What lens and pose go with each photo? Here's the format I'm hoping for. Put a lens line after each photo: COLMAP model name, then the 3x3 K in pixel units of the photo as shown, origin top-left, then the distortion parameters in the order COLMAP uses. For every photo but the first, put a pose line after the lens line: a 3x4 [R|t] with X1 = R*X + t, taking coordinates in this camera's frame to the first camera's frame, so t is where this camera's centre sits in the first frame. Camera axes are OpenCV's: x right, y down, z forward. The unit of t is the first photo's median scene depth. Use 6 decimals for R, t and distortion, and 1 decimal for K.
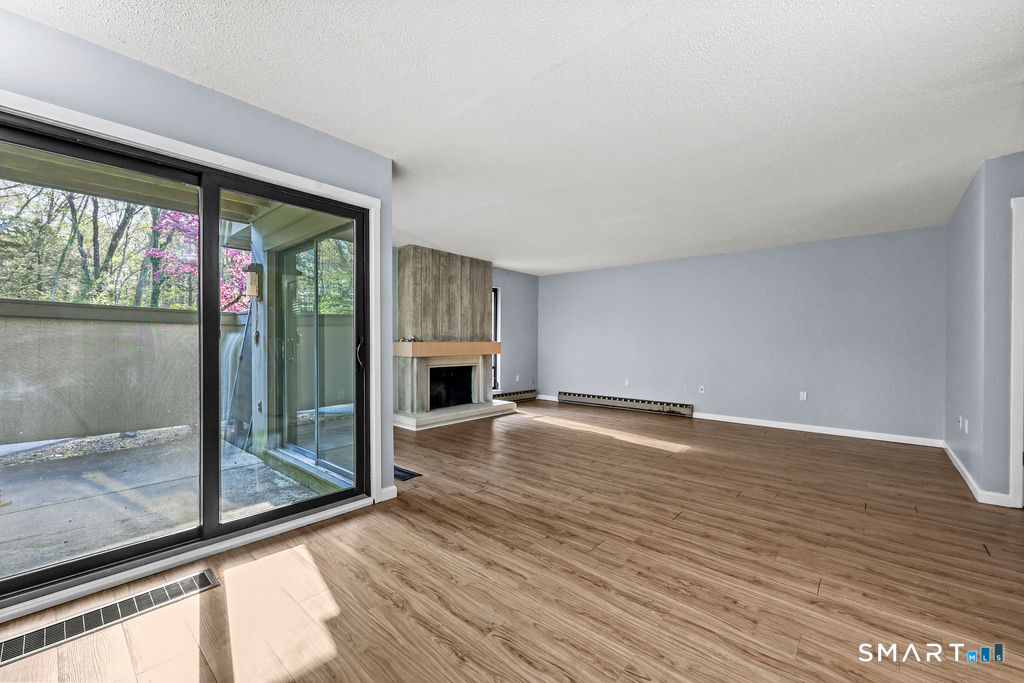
lens RADIAL K [[413.6, 0, 515.9], [0, 413.6, 344.8], [0, 0, 1]] dist [-0.003314, 0.000942]
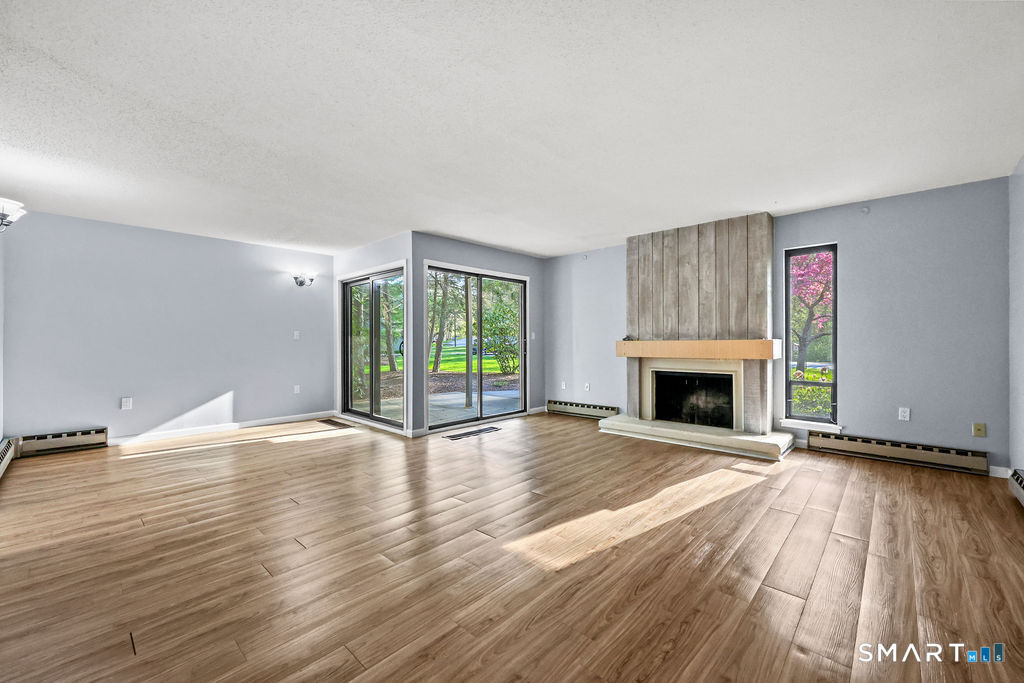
lens RADIAL K [[413.6, 0, 511.8], [0, 413.6, 342.9], [0, 0, 1]] dist [-0.003314, 0.000942]
pose [[-0.038967, -0.000878, -0.999240, 1.005393], [-0.001218, 0.999999, -0.000831, -0.001860], [0.999240, 0.001185, -0.038968, 1.114300]]
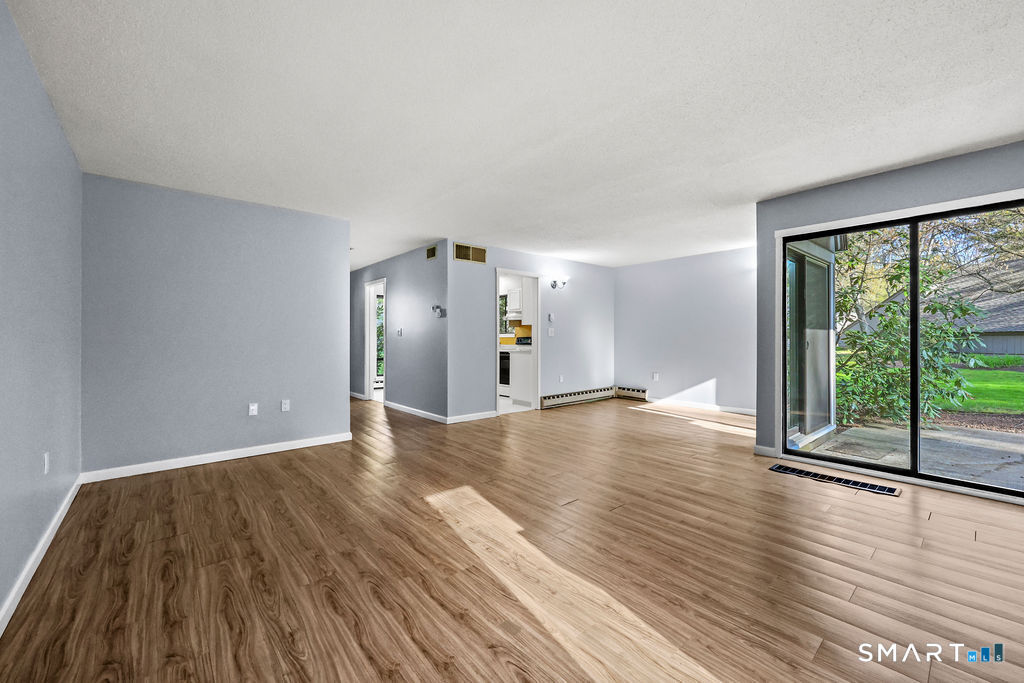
lens RADIAL K [[413.6, 0, 516.2], [0, 413.6, 334.0], [0, 0, 1]] dist [-0.003314, 0.000942]
pose [[-0.990634, 0.000316, 0.136545, 0.222027], [-0.000190, 0.999993, -0.003689, -0.009953], [-0.136546, -0.003681, -0.990627, 1.863871]]
